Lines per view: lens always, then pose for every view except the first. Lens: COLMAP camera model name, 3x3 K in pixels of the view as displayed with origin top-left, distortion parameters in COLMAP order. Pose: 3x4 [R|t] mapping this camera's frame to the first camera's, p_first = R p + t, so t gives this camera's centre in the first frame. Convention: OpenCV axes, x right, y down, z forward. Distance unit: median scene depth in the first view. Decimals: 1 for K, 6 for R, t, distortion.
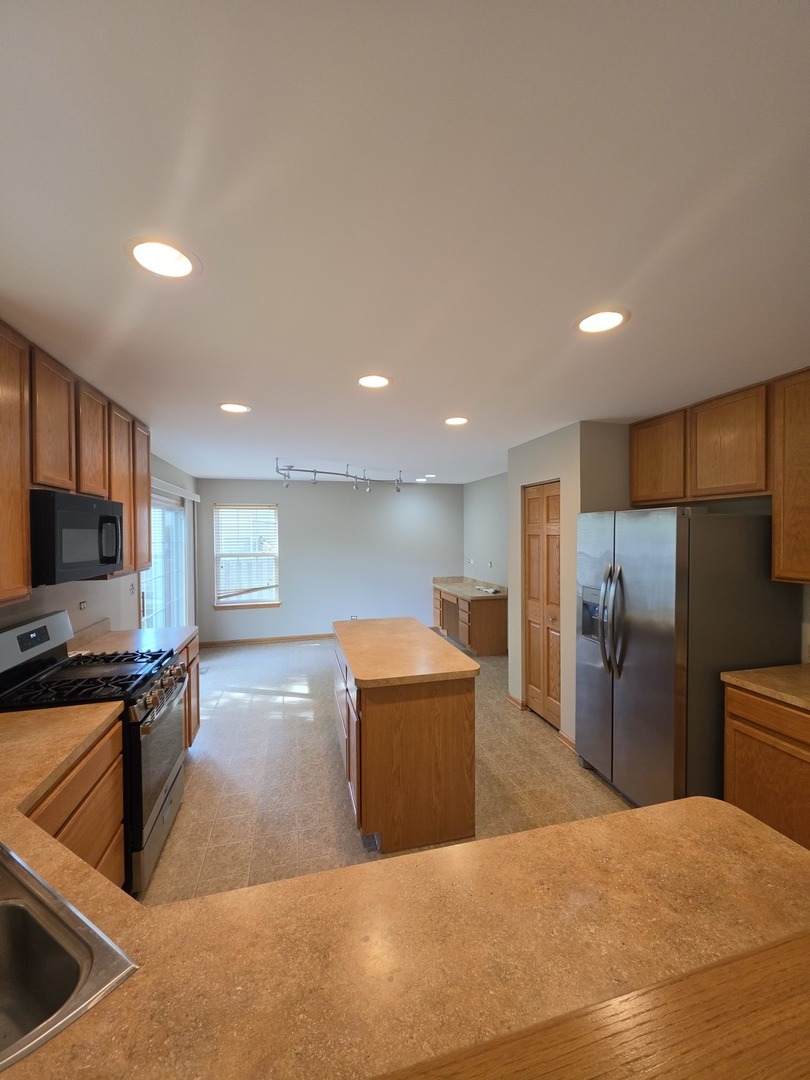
lens RADIAL K [[435.8, 0, 426.9], [0, 435.8, 532.1], [0, 0, 1]] dist [0.002533, -0.003147]
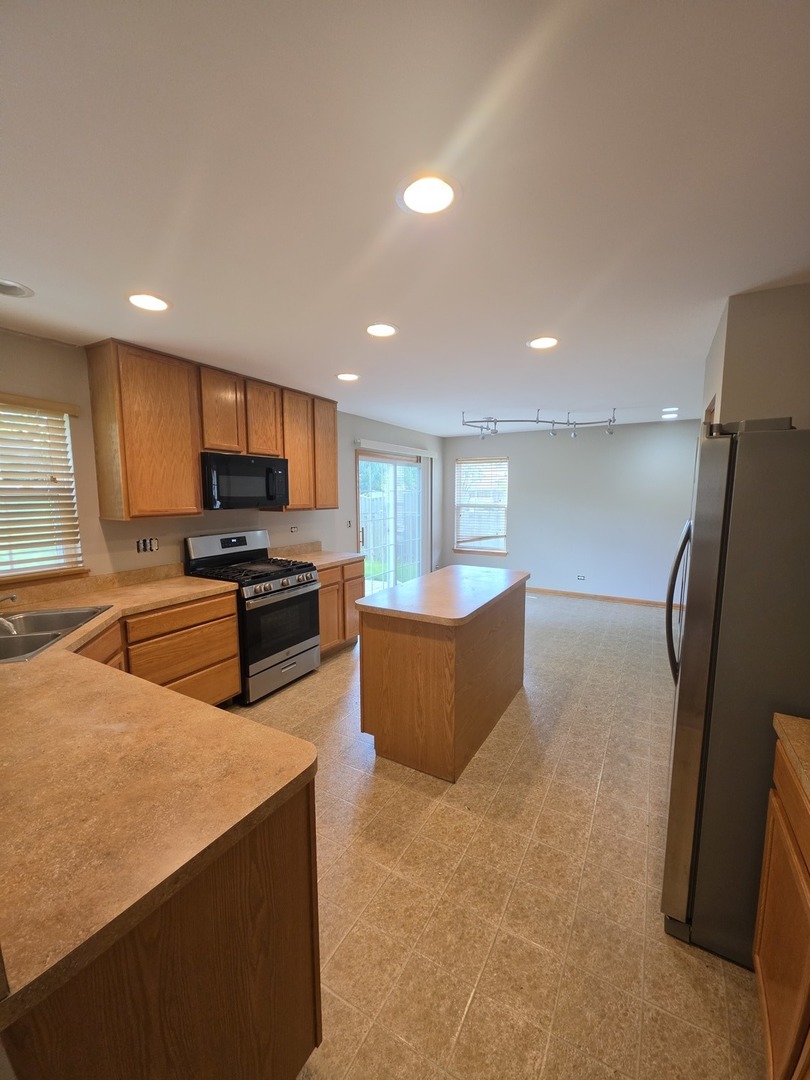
lens RADIAL K [[446.4, 0, 408.6], [0, 446.4, 534.4], [0, 0, 1]] dist [0.004721, 0.000095]
pose [[0.696680, 0.075358, -0.713413, 0.353940], [-0.003648, 0.994827, 0.101522, 0.016014], [0.717373, -0.068126, 0.693350, 0.129657]]
